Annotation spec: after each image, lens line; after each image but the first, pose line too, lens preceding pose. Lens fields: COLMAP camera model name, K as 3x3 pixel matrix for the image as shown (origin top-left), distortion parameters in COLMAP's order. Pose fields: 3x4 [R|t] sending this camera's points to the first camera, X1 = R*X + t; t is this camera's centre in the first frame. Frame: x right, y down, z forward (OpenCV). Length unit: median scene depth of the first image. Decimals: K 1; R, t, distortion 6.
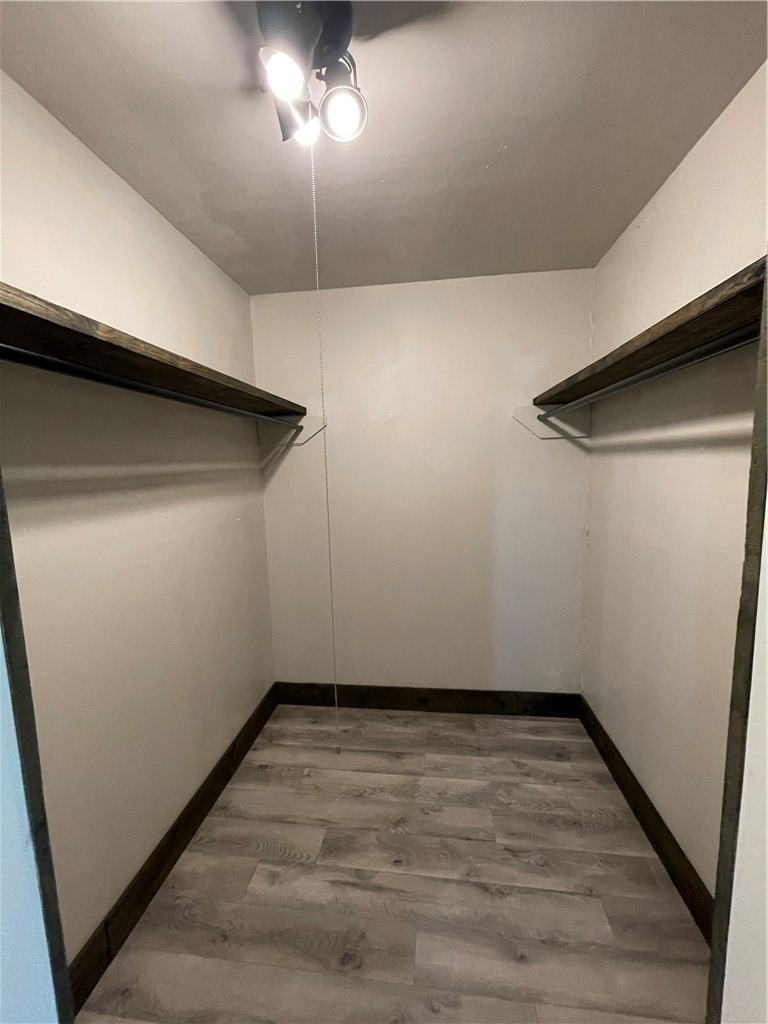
lens RADIAL K [[410.3, 0, 384.0], [0, 410.3, 512.0], [0, 0, 1]] dist [0.000608, -0.000049]
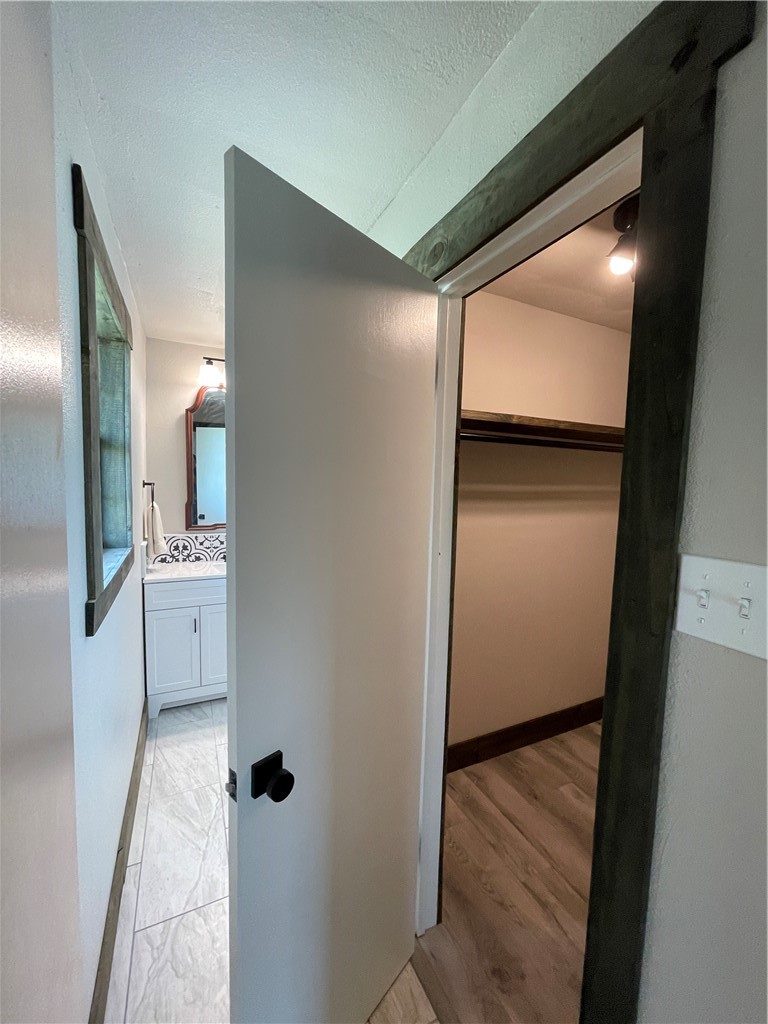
lens RADIAL K [[410.3, 0, 384.0], [0, 410.3, 512.0], [0, 0, 1]] dist [0.000608, -0.000049]
pose [[0.545579, 0.106096, -0.831316, 0.417068], [-0.130968, 0.990560, 0.040467, 0.000181], [0.827762, 0.086798, 0.554324, -0.365169]]
